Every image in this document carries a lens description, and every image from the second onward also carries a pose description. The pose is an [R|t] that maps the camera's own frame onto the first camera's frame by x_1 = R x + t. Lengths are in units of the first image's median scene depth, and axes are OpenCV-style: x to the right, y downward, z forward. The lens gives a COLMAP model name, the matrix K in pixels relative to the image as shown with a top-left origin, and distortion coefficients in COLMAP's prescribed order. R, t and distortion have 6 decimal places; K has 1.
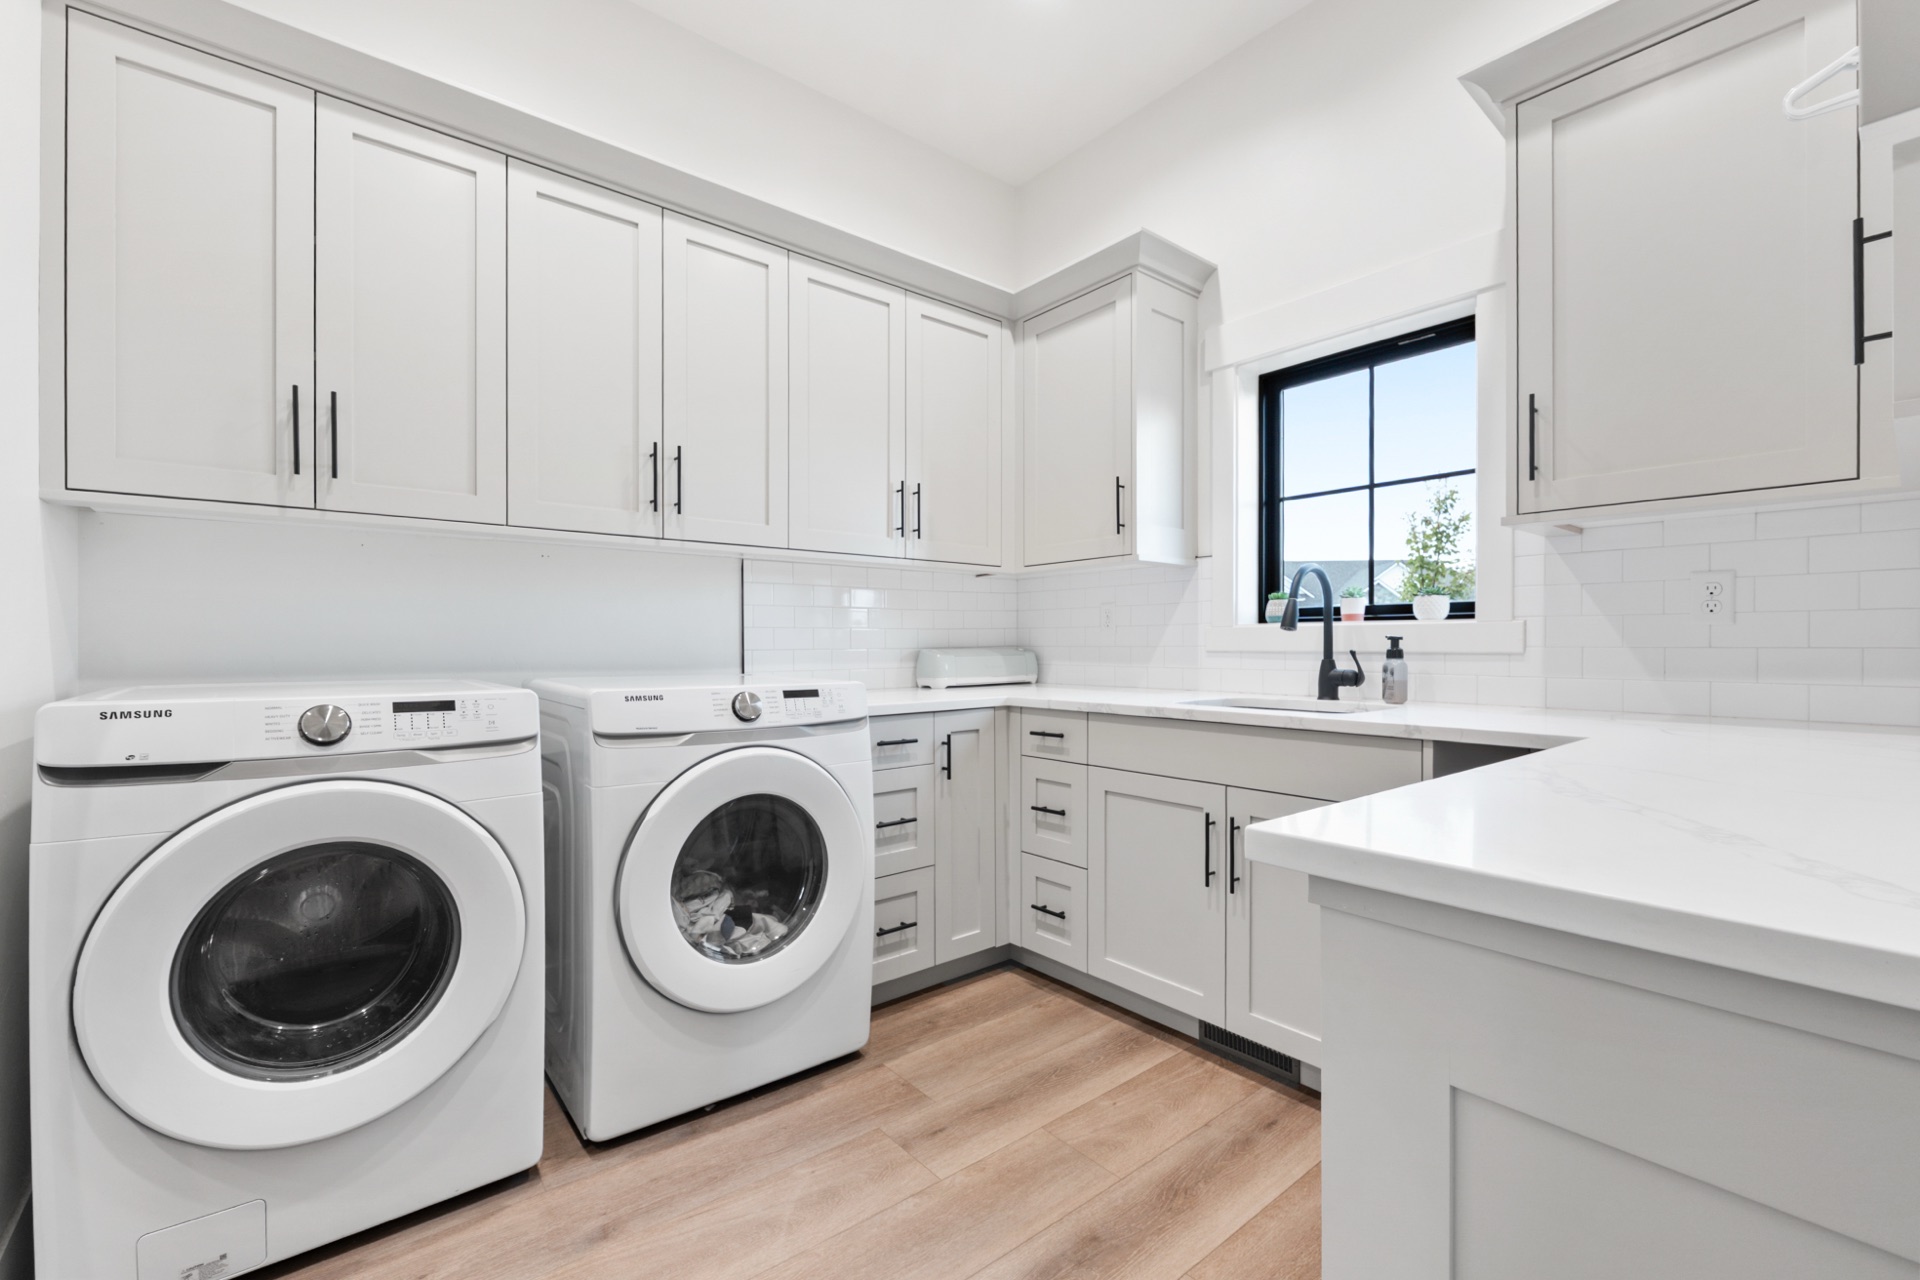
lens RADIAL K [[808.2, 0, 956.1], [0, 808.2, 642.2], [0, 0, 1]] dist [-0.001272, -0.000060]
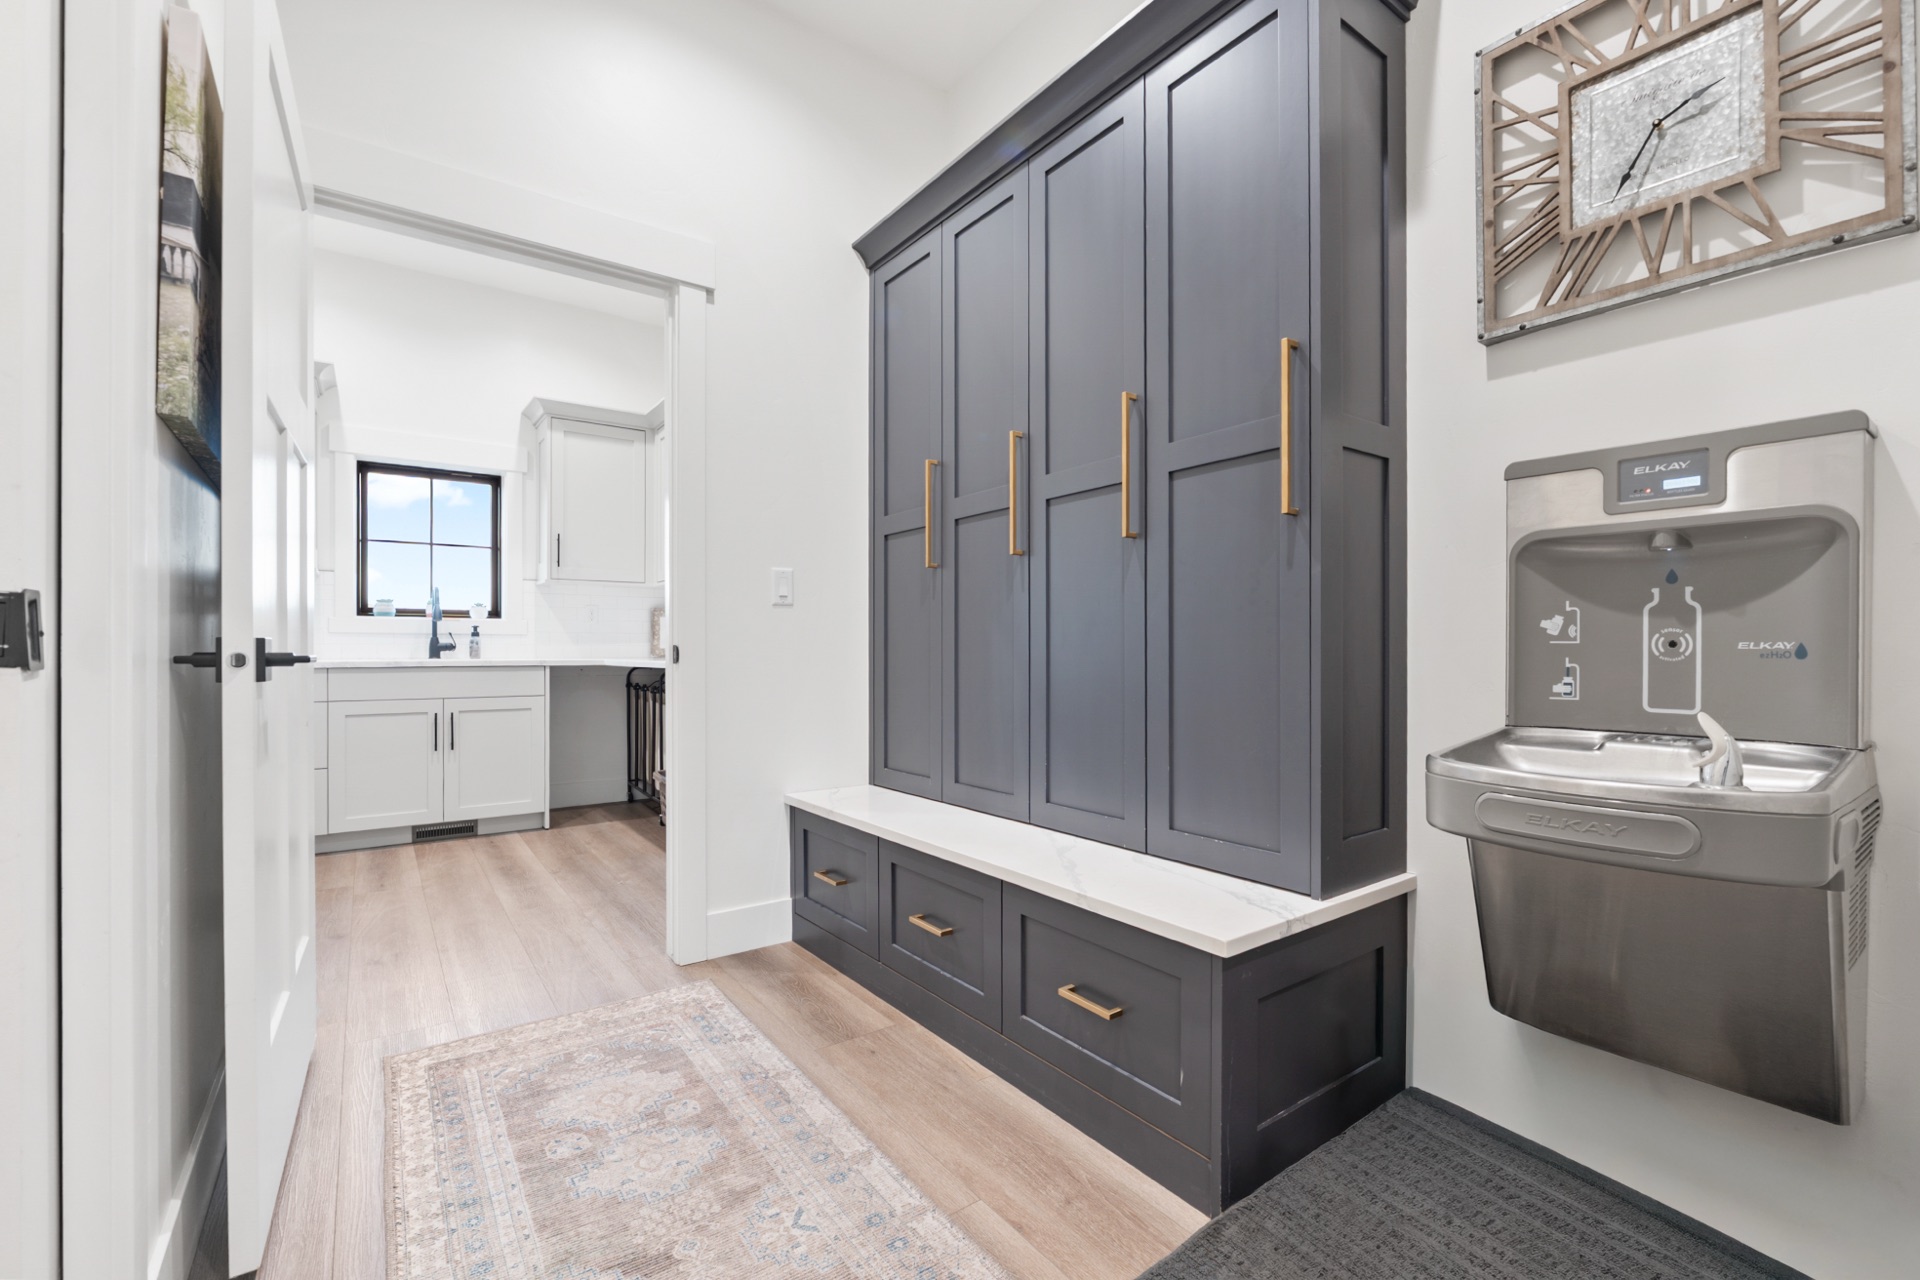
lens RADIAL K [[808.2, 0, 955.6], [0, 808.2, 645.6], [0, 0, 1]] dist [-0.001272, -0.000060]
pose [[0.051182, 0.004151, 0.998681, -1.373851], [-0.008512, 0.999957, -0.003720, 0.037864], [-0.998653, -0.008310, 0.051215, -0.310801]]
